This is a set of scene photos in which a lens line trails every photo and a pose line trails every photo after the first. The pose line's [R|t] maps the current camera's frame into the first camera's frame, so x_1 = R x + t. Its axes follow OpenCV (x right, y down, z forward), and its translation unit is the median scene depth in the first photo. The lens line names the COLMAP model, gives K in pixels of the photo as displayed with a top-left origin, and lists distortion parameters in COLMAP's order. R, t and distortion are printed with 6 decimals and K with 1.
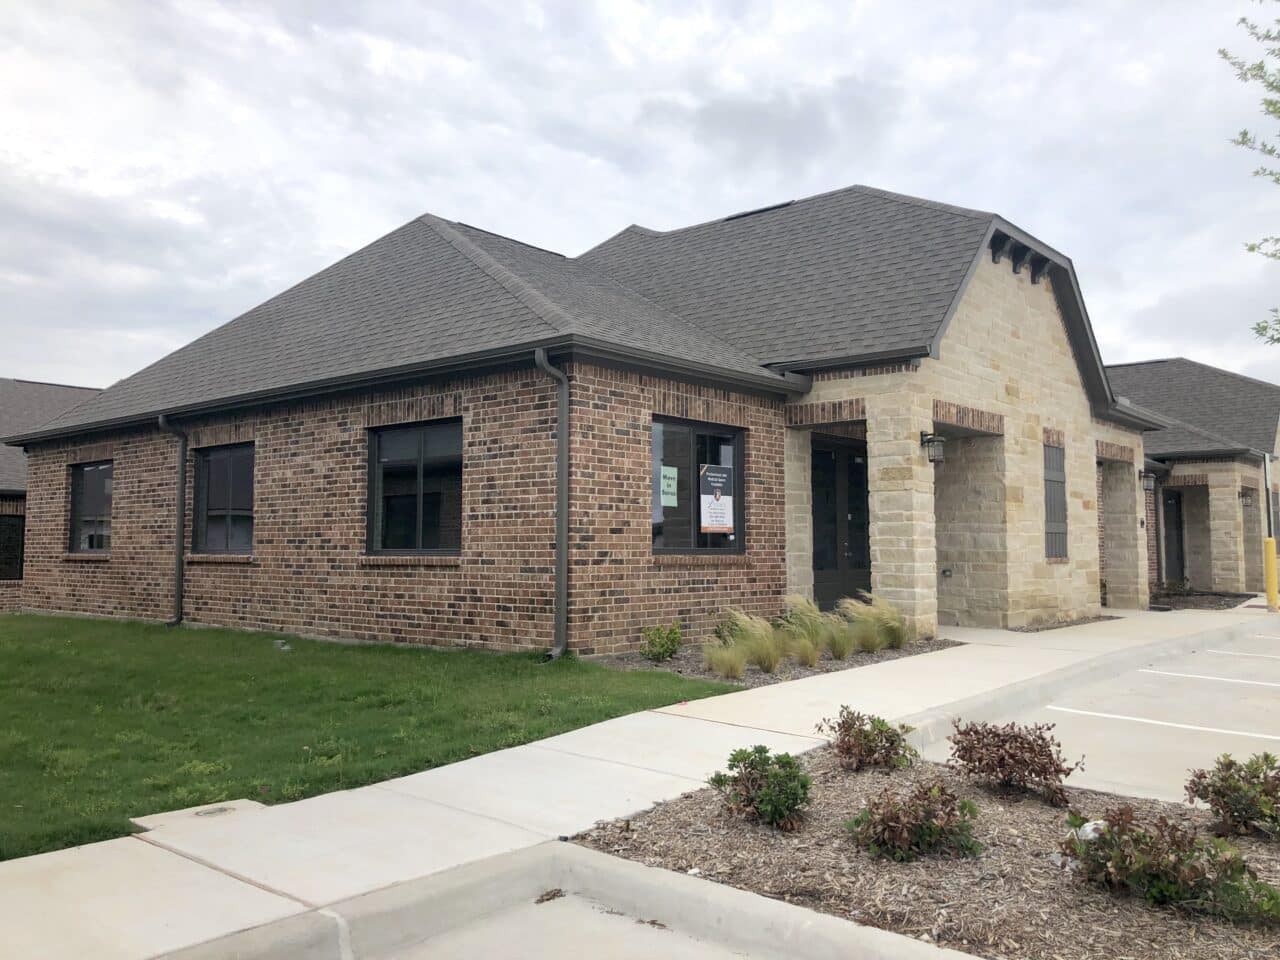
lens RADIAL K [[1049.6, 0, 640.0], [0, 1049.6, 480.0], [0, 0, 1]] dist [0.120198, -0.257365]
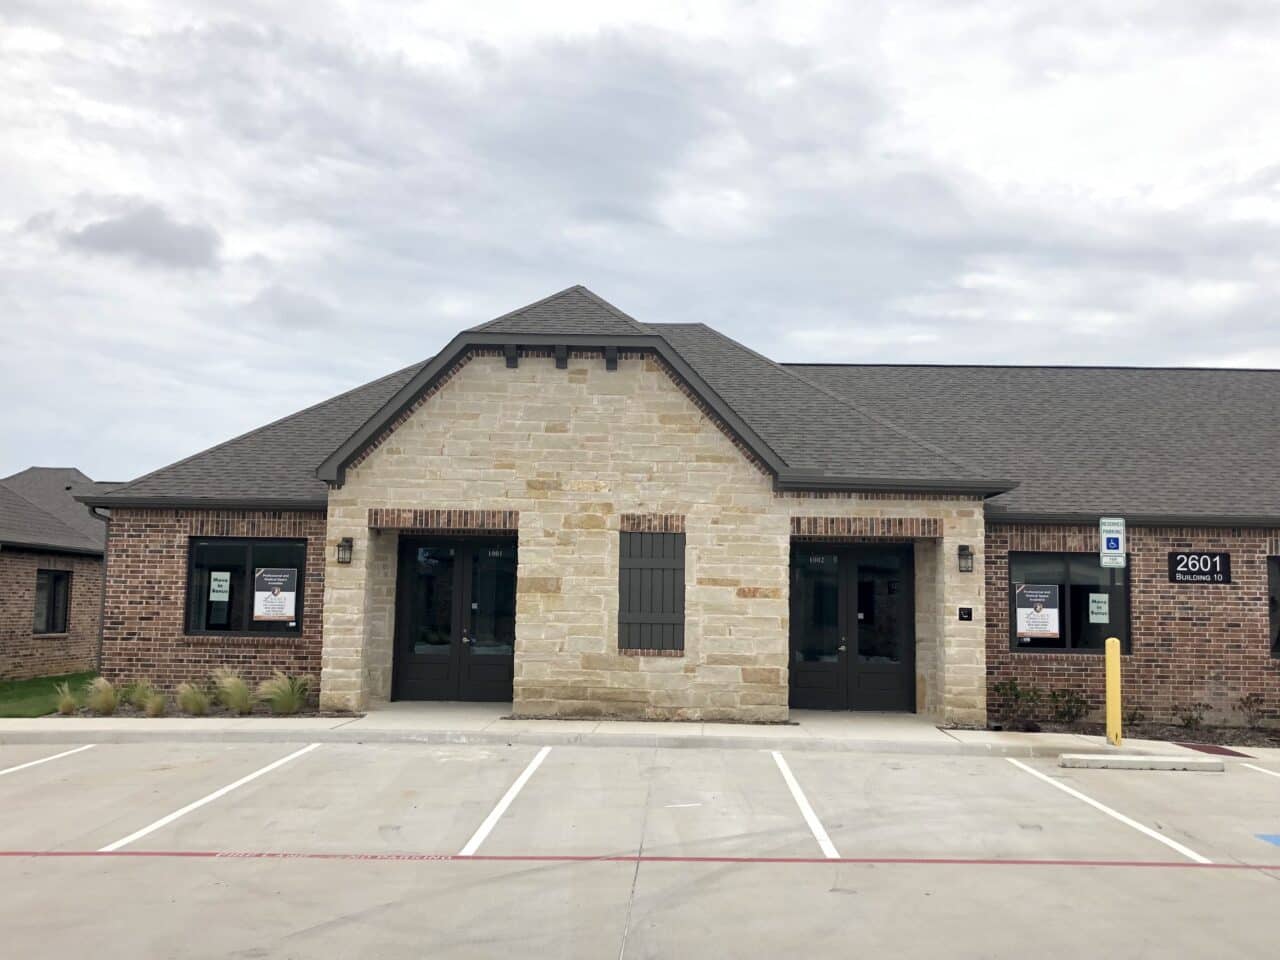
lens RADIAL K [[1260.1, 0, 640.0], [0, 1260.1, 480.0], [0, 0, 1]] dist [0.112218, -0.359985]
pose [[0.634984, -0.068933, -0.769444, 1.596449], [0.032591, 0.997515, -0.062470, -0.010525], [0.771838, 0.014591, 0.635652, 0.342625]]
